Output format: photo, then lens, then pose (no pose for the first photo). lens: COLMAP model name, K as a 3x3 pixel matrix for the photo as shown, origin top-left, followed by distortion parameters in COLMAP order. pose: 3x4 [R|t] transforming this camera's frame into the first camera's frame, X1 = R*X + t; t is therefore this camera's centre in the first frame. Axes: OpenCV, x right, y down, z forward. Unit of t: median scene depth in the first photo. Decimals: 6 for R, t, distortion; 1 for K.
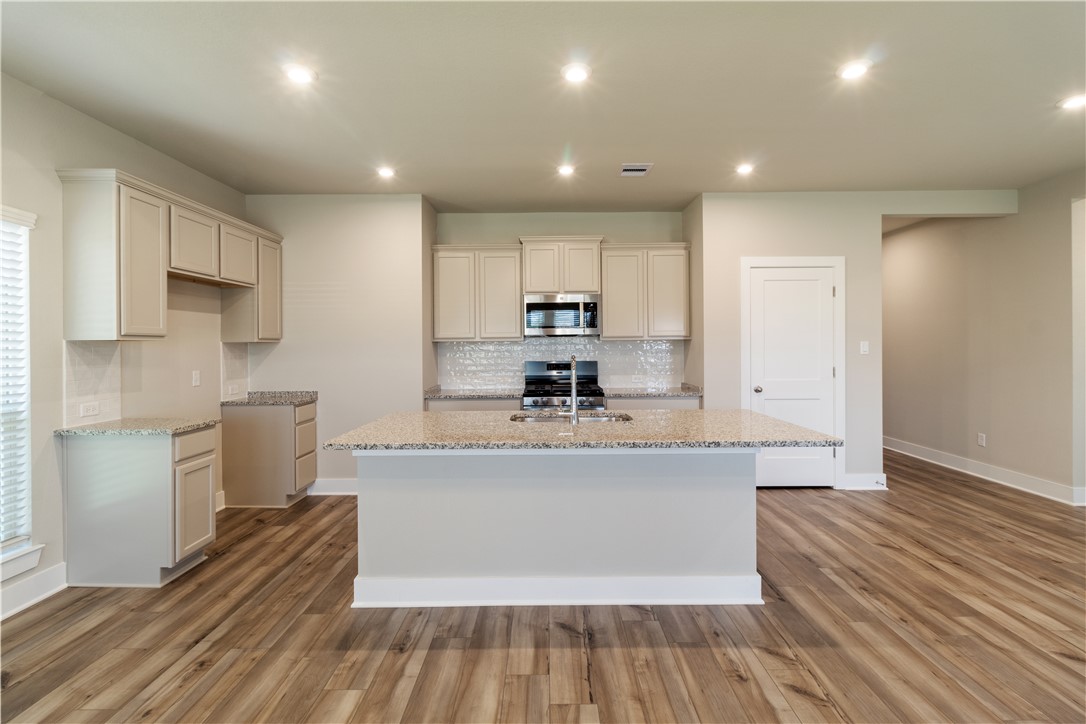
lens RADIAL K [[500.8, 0, 544.7], [0, 500.8, 348.1], [0, 0, 1]] dist [0.000811, -0.000616]
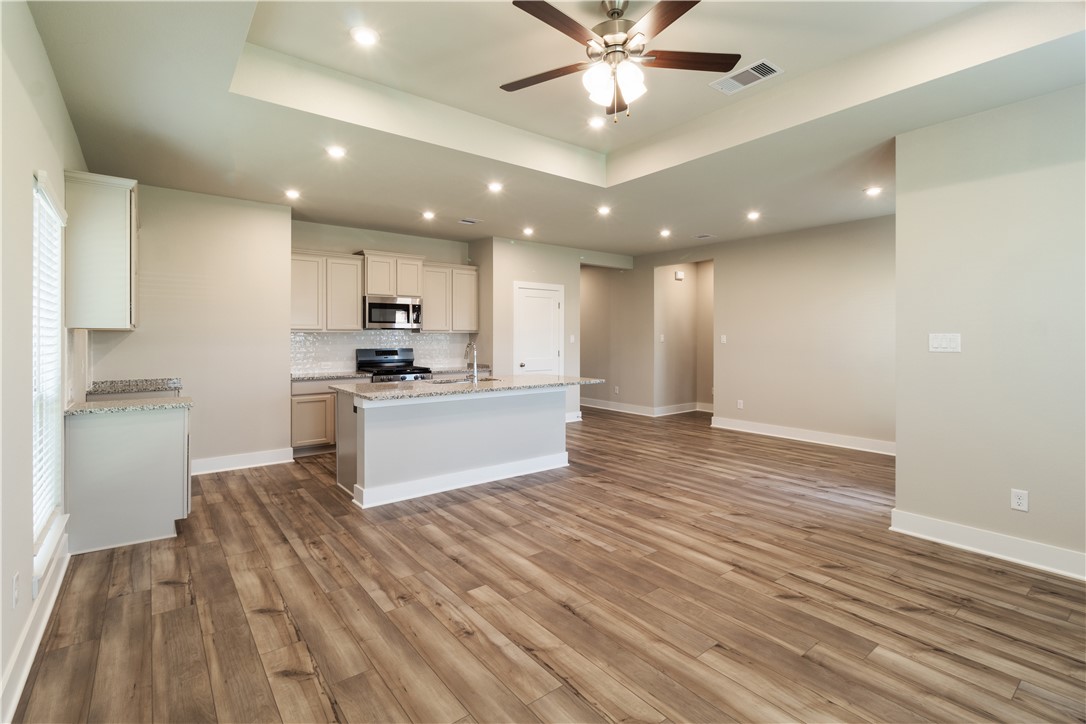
lens RADIAL K [[500.8, 0, 544.6], [0, 500.8, 342.3], [0, 0, 1]] dist [0.000811, -0.000616]
pose [[0.786835, 0.000577, 0.617164, -0.720949], [-0.003415, 0.999988, 0.003419, 0.006815], [-0.617154, -0.004798, 0.786827, -0.427441]]
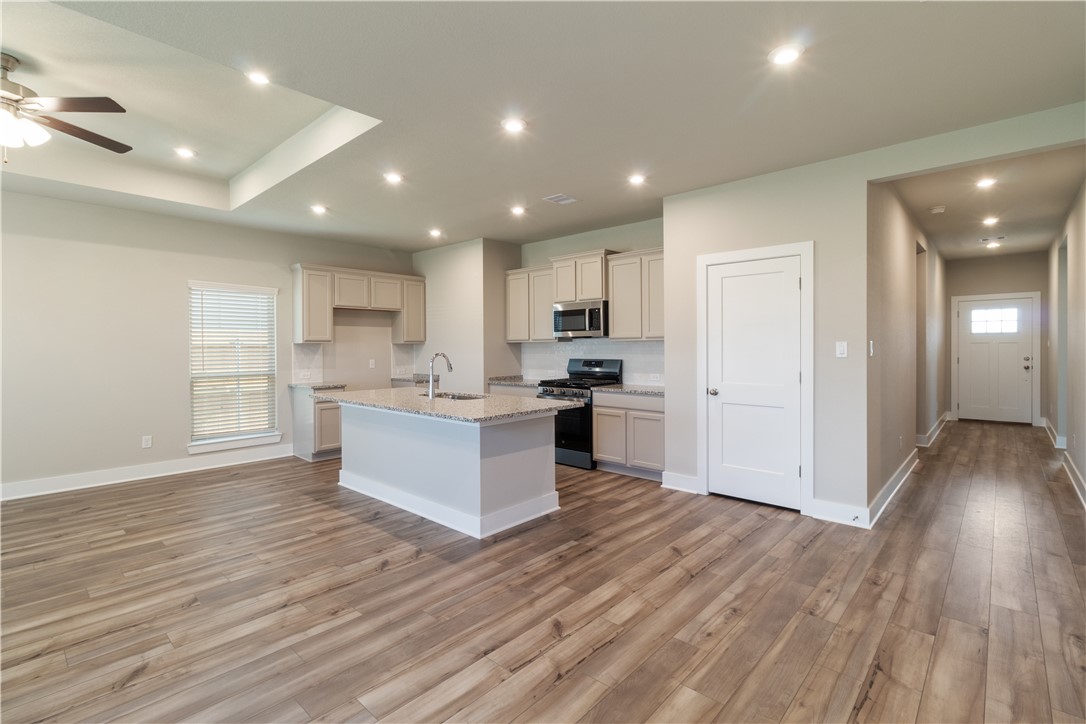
lens RADIAL K [[500.8, 0, 544.8], [0, 500.8, 353.5], [0, 0, 1]] dist [0.000811, -0.000616]
pose [[0.741315, 0.013108, -0.671030, 1.189442], [-0.003342, 0.999869, 0.015839, -0.008292], [0.671149, -0.009499, 0.741261, 0.100435]]
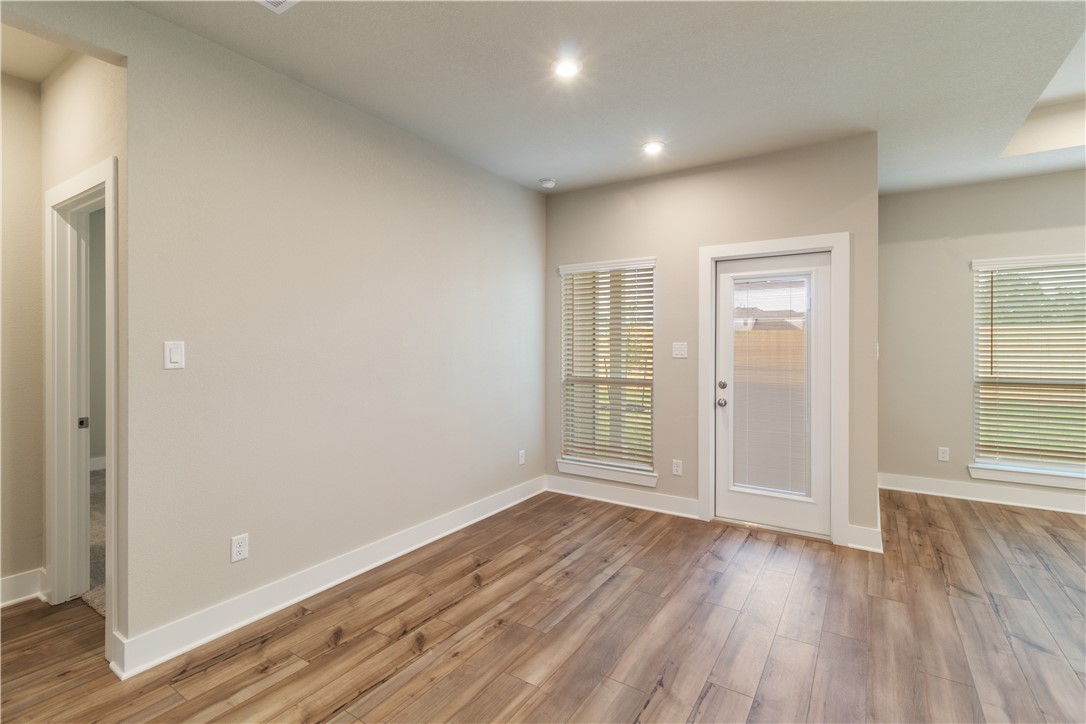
lens RADIAL K [[500.8, 0, 546.9], [0, 500.8, 344.3], [0, 0, 1]] dist [0.000811, -0.000616]
pose [[-0.839207, 0.012201, 0.543676, 0.557130], [0.009777, 0.999925, -0.007349, -0.006010], [-0.543725, -0.000852, -0.839263, 1.179742]]
